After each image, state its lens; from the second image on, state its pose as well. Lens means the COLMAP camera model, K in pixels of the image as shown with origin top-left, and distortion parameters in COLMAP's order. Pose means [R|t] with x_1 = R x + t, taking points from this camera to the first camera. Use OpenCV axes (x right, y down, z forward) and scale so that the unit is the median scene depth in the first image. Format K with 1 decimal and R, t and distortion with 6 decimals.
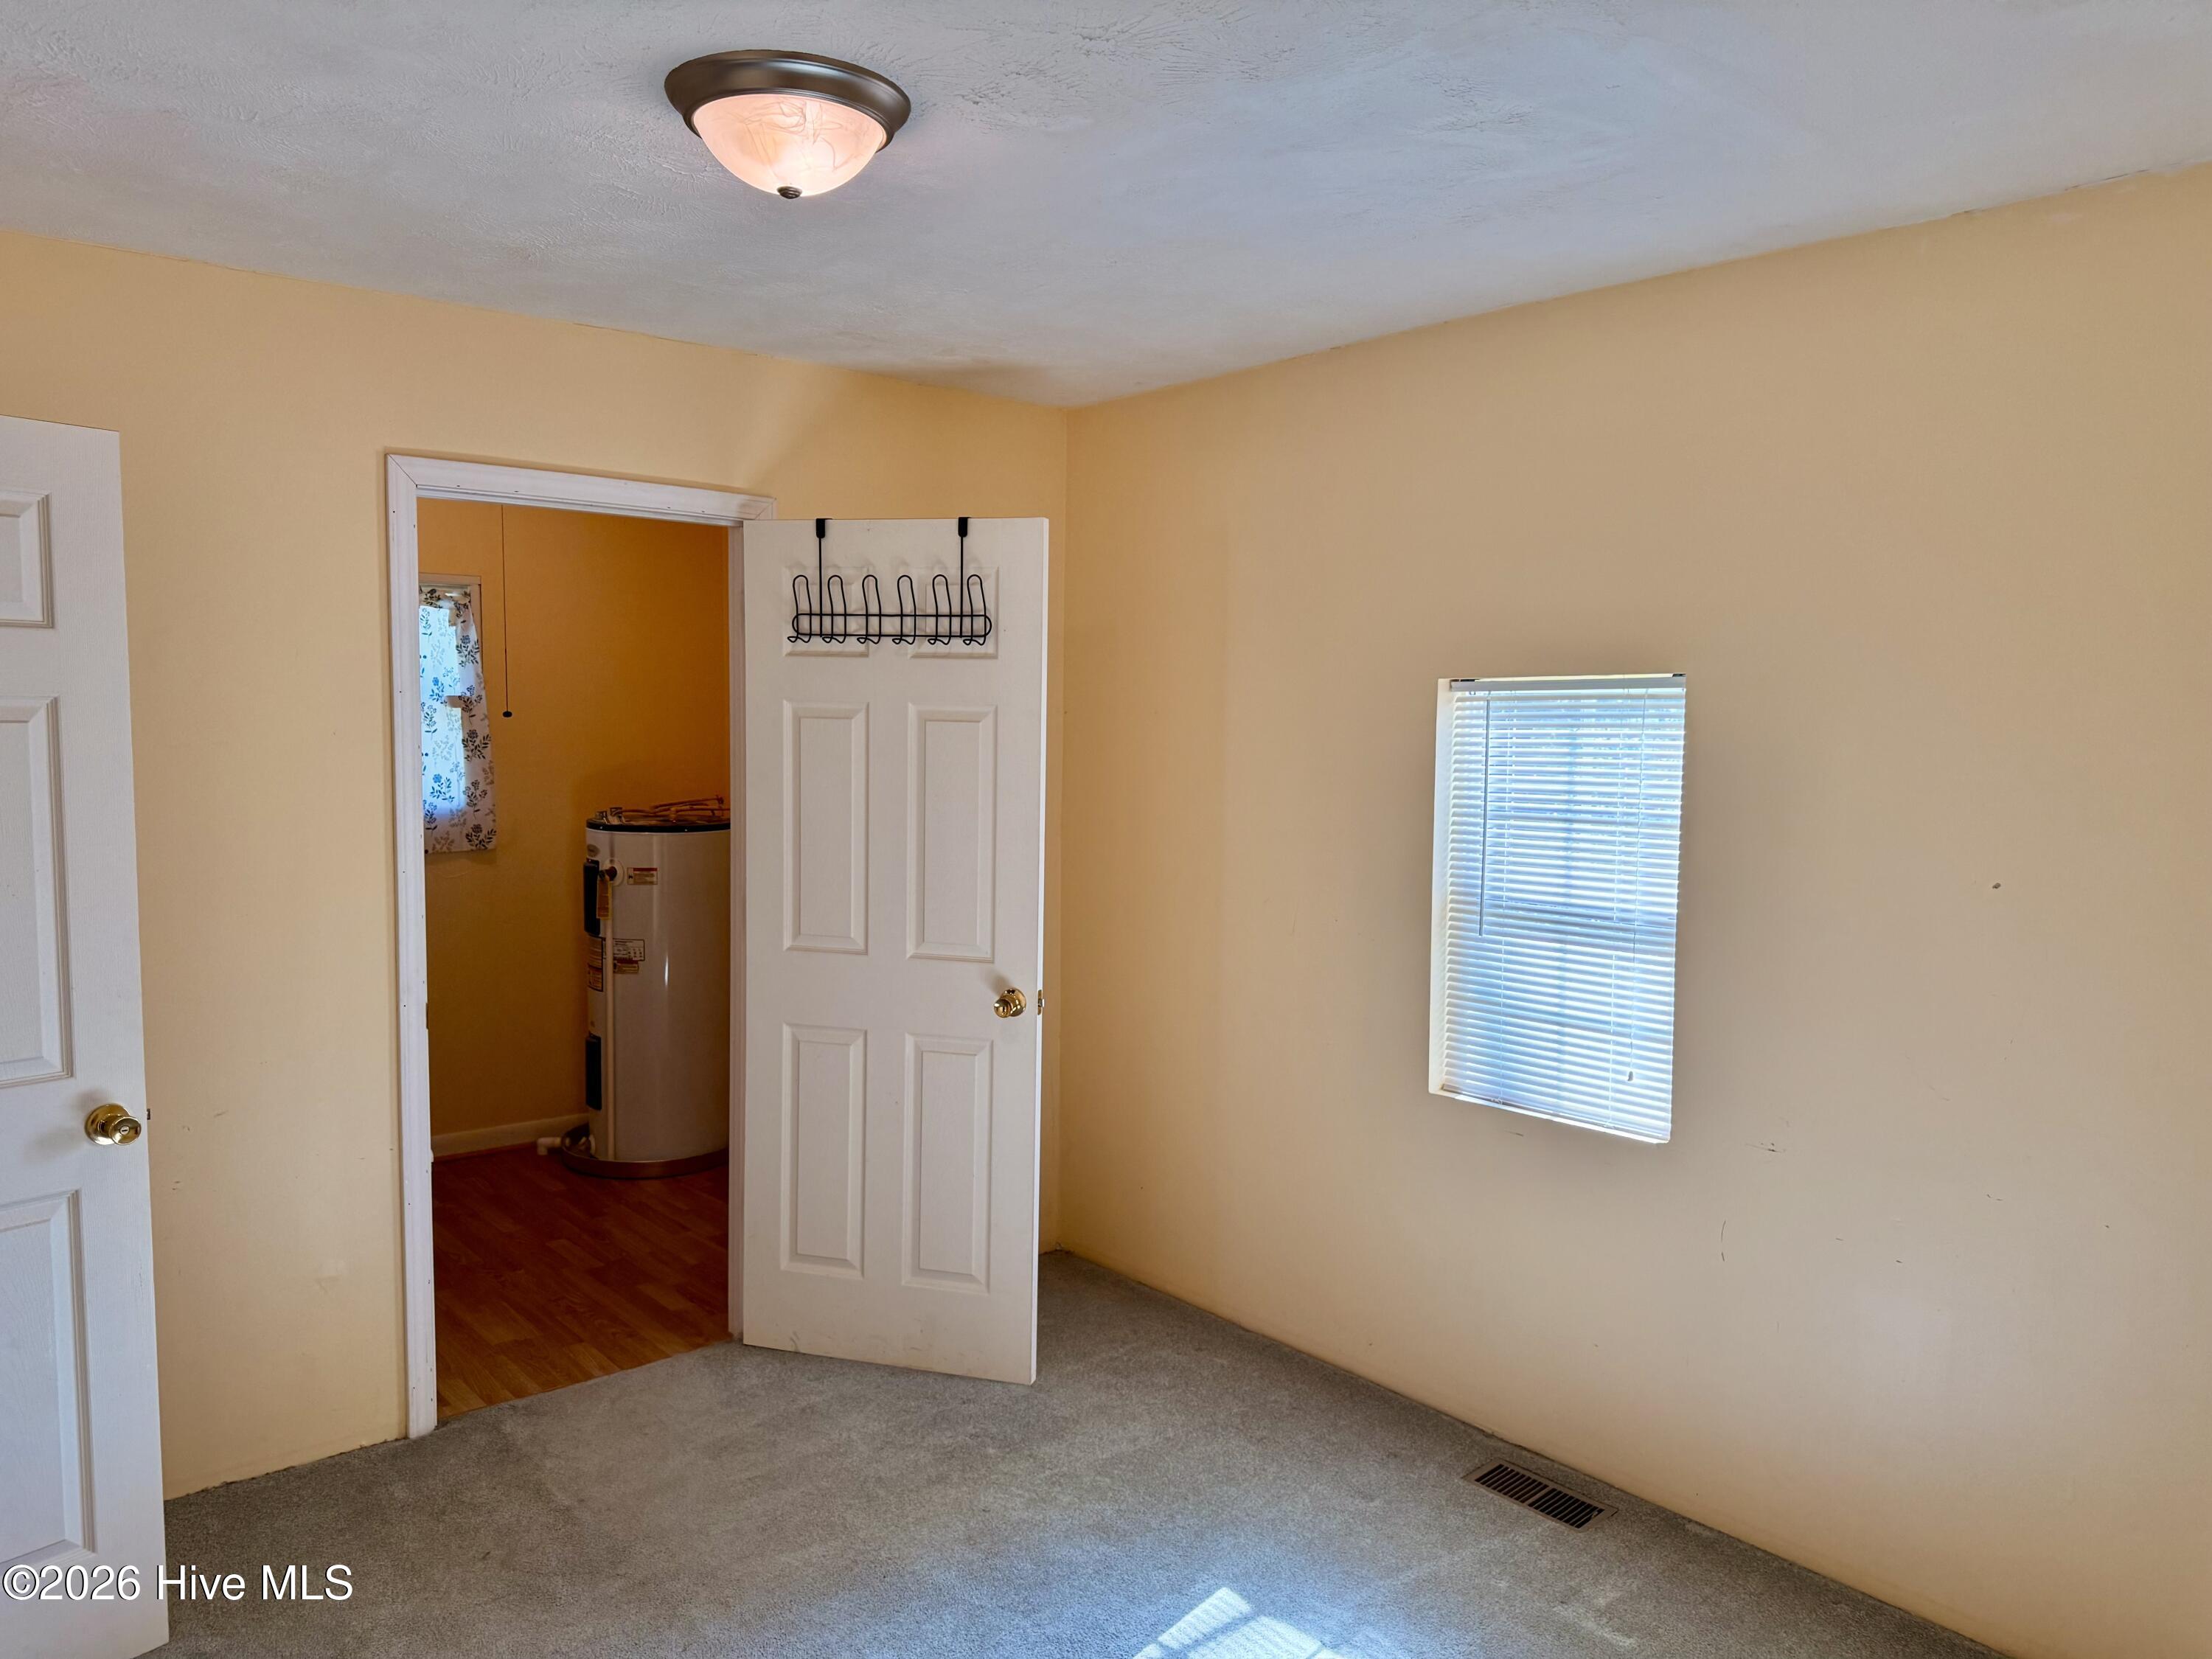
lens RADIAL K [[1552.7, 0, 1099.2], [0, 1552.7, 827.7], [0, 0, 1]] dist [0.072720, -0.100947]
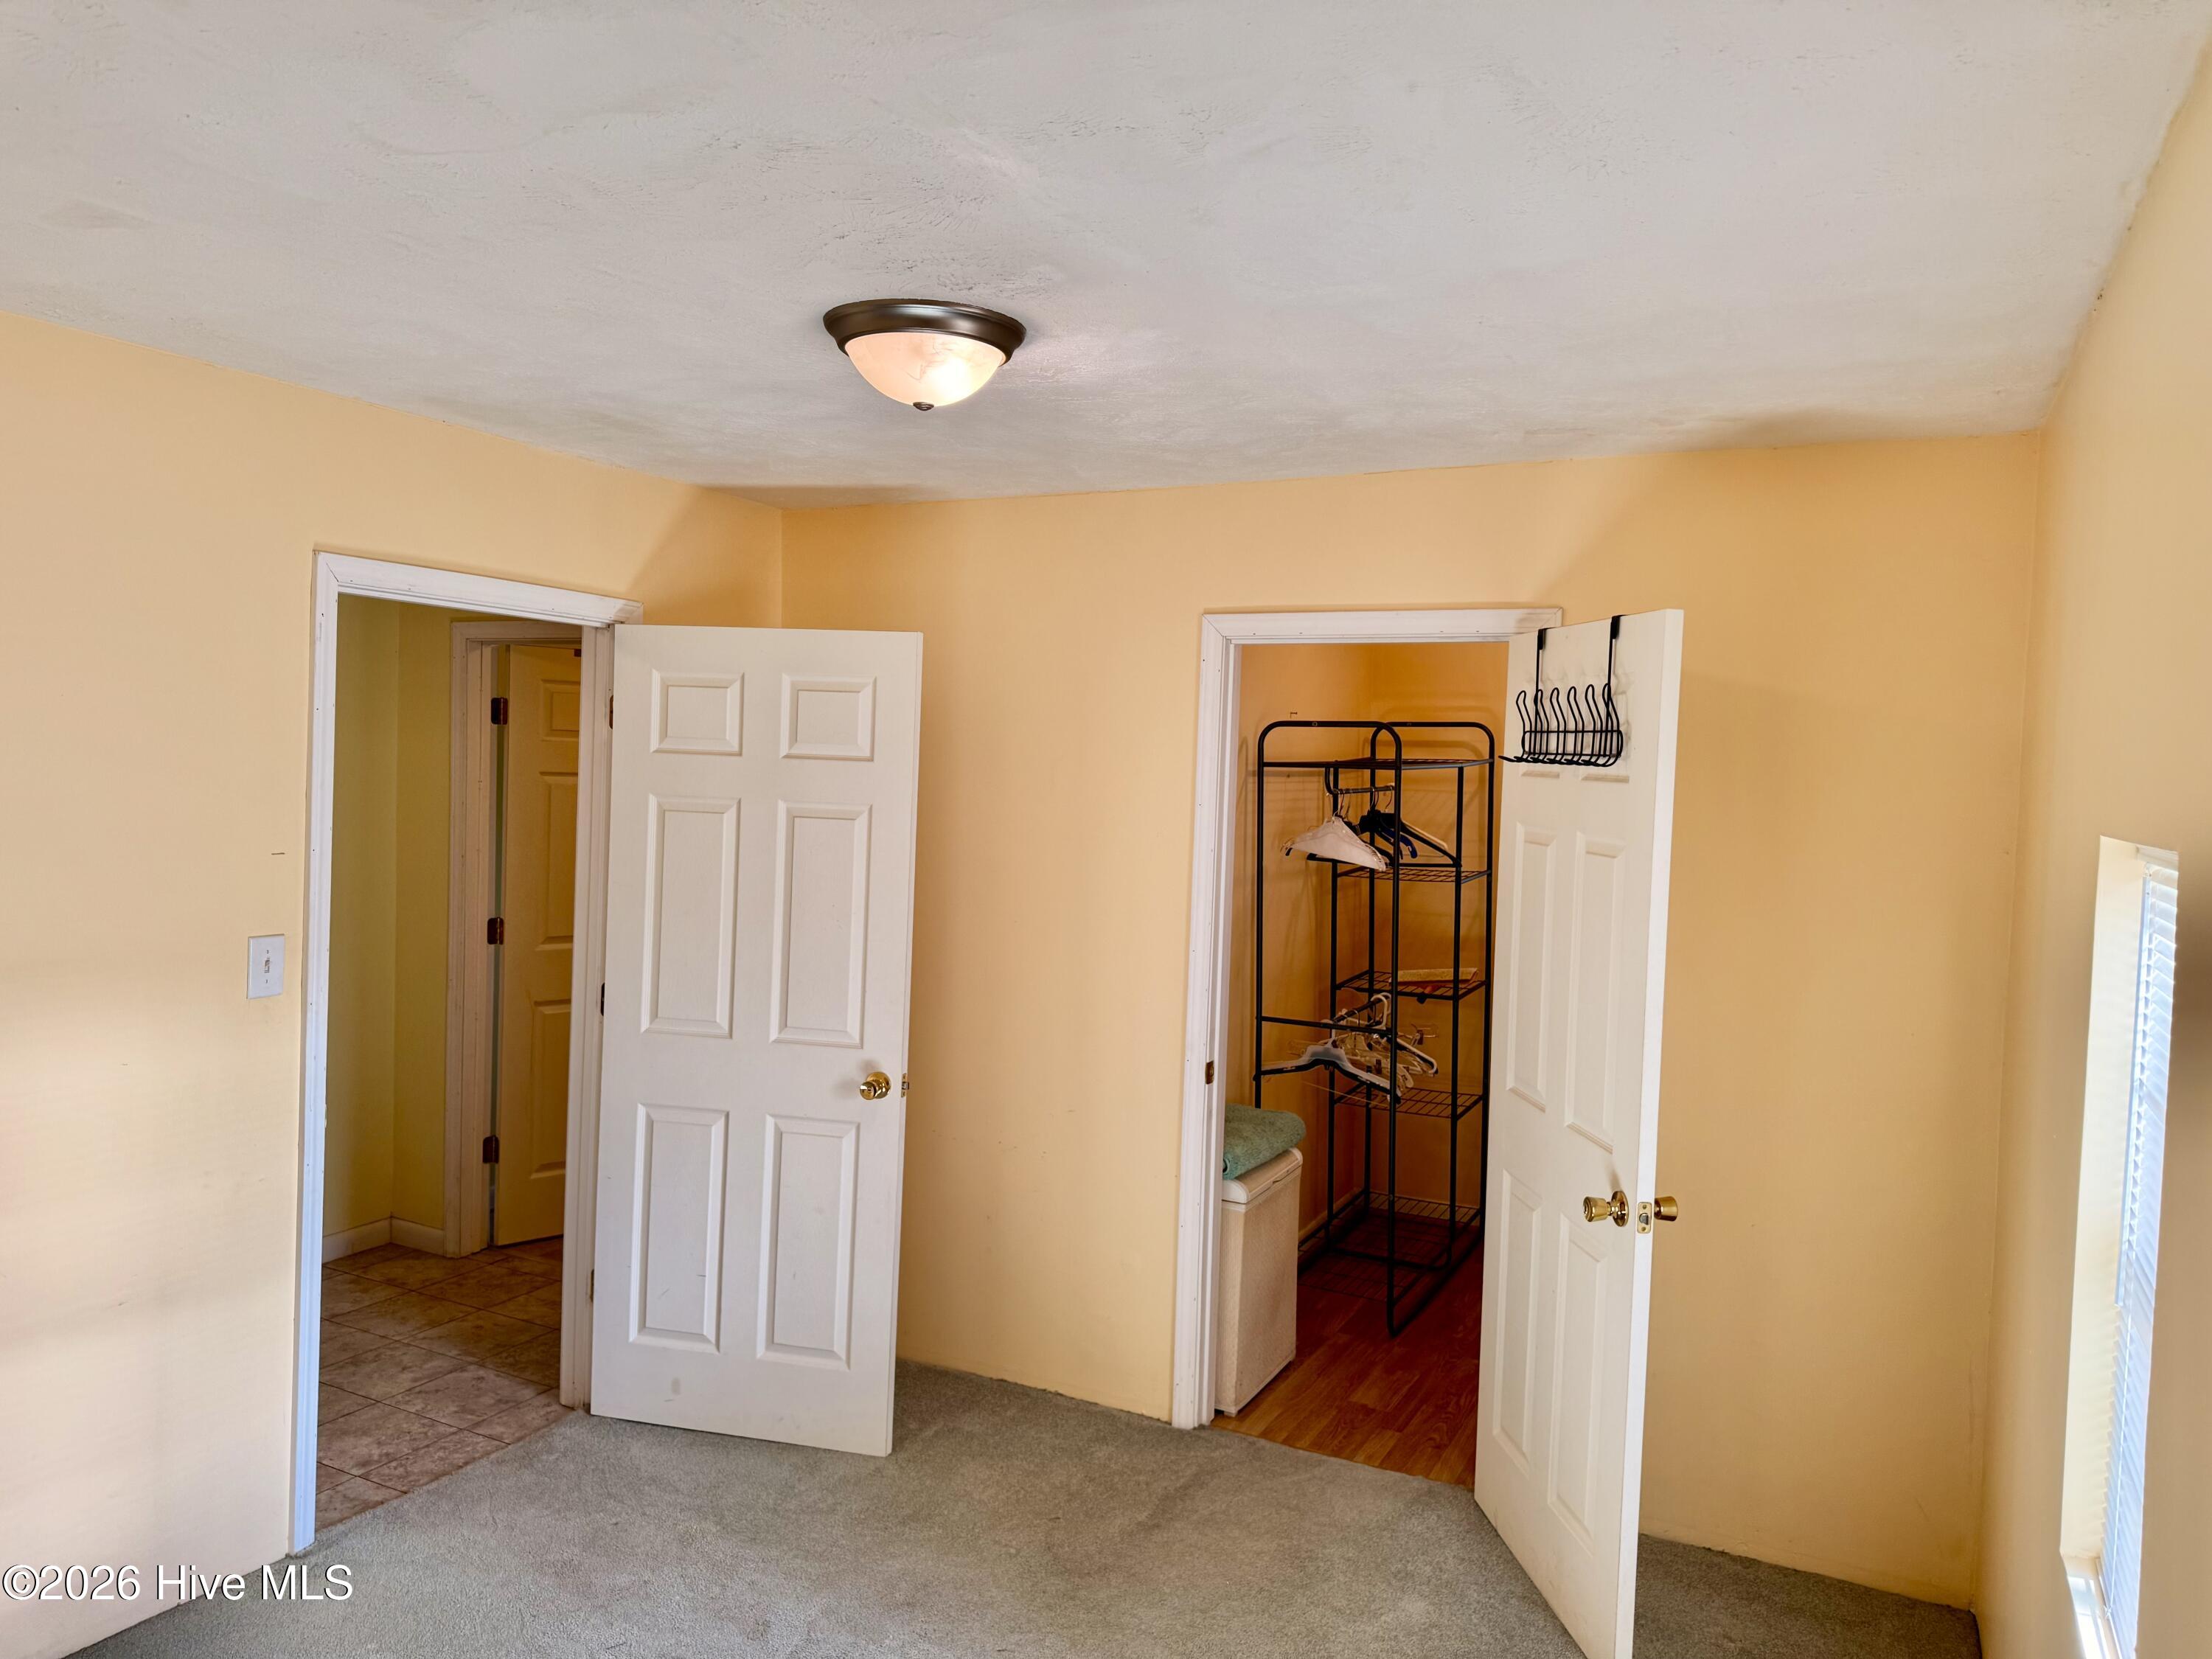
lens RADIAL K [[1552.7, 0, 1099.2], [0, 1552.7, 827.7], [0, 0, 1]] dist [0.072720, -0.100947]
pose [[0.394050, 0.040681, -0.918188, 0.591437], [-0.092777, 0.995678, 0.004298, -0.063095], [0.914394, 0.083493, 0.396121, 0.418390]]
